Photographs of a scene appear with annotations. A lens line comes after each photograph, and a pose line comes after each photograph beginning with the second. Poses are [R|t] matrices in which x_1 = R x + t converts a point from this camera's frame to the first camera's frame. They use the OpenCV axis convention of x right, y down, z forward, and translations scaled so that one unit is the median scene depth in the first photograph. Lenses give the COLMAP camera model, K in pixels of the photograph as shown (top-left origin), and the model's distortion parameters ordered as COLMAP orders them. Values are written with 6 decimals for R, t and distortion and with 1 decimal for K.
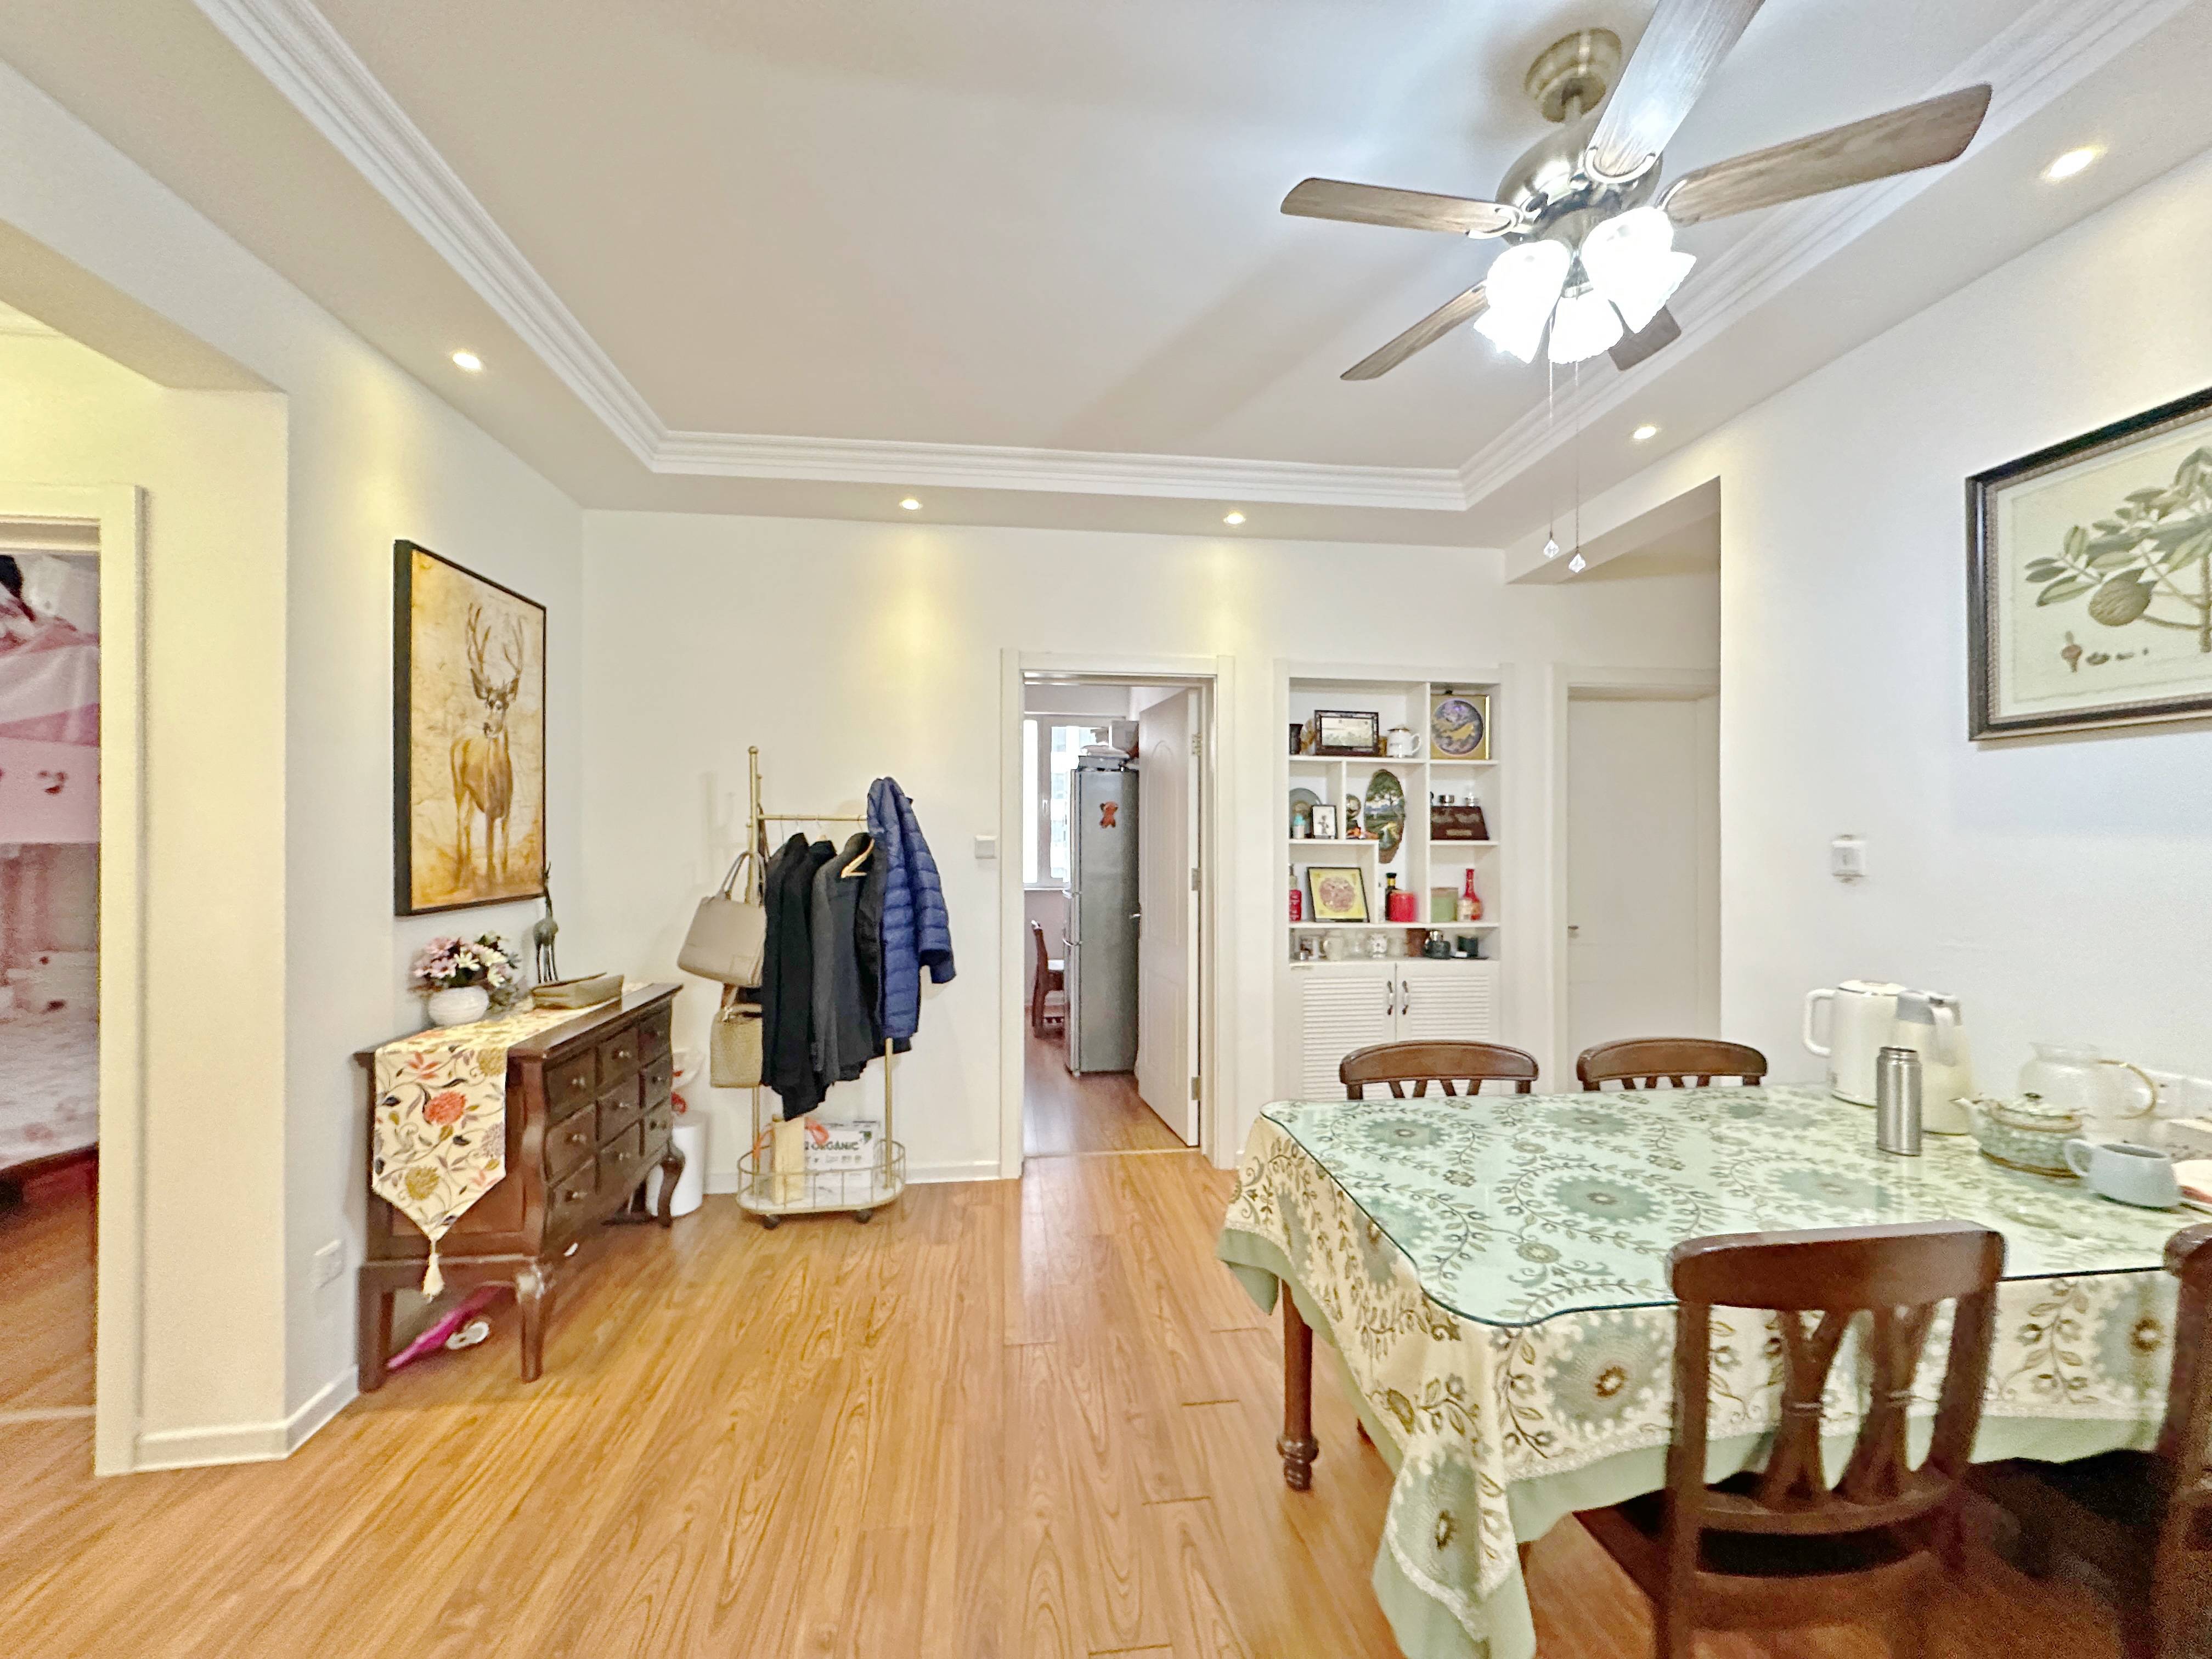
lens RADIAL K [[881.0, 0, 1111.2], [0, 881.0, 830.8], [0, 0, 1]] dist [-0.002790, -0.000300]
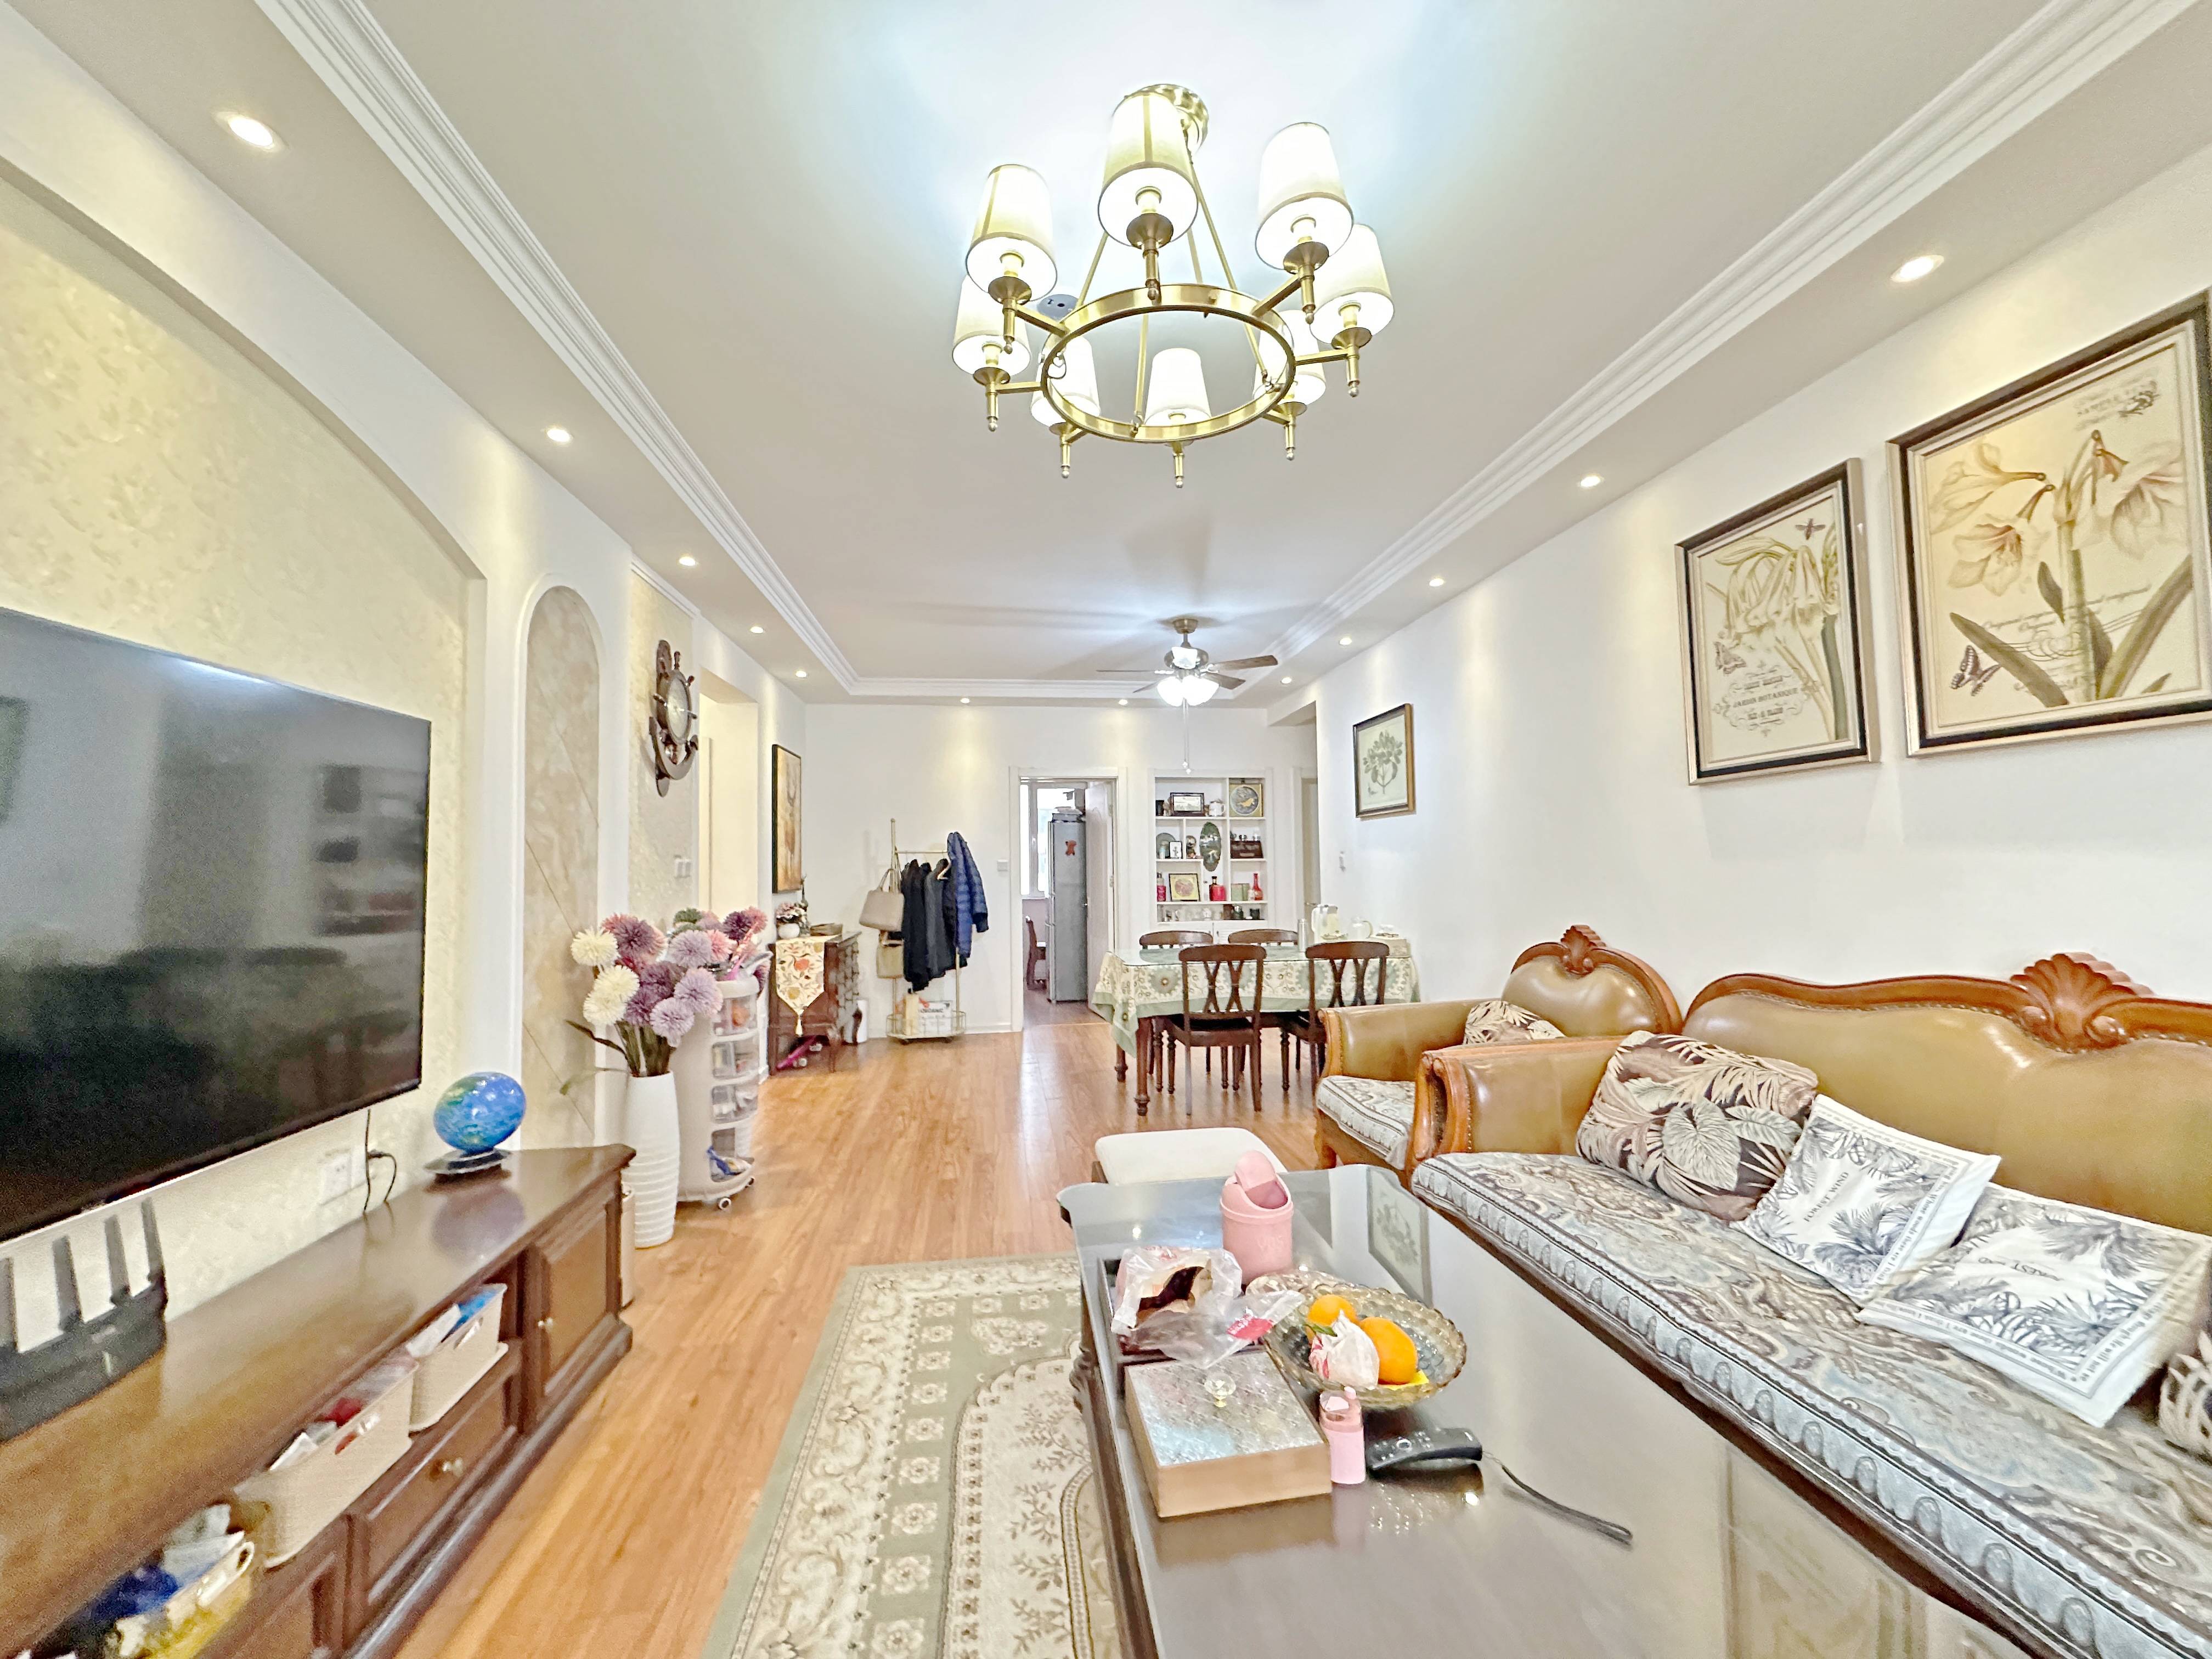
lens RADIAL K [[881.0, 0, 1108.9], [0, 881.0, 823.8], [0, 0, 1]] dist [-0.002790, -0.000300]
pose [[0.999853, -0.016007, 0.006087, 0.091470], [0.016263, 0.998874, -0.044568, 0.018123], [-0.005367, 0.044660, 0.998988, -1.039566]]
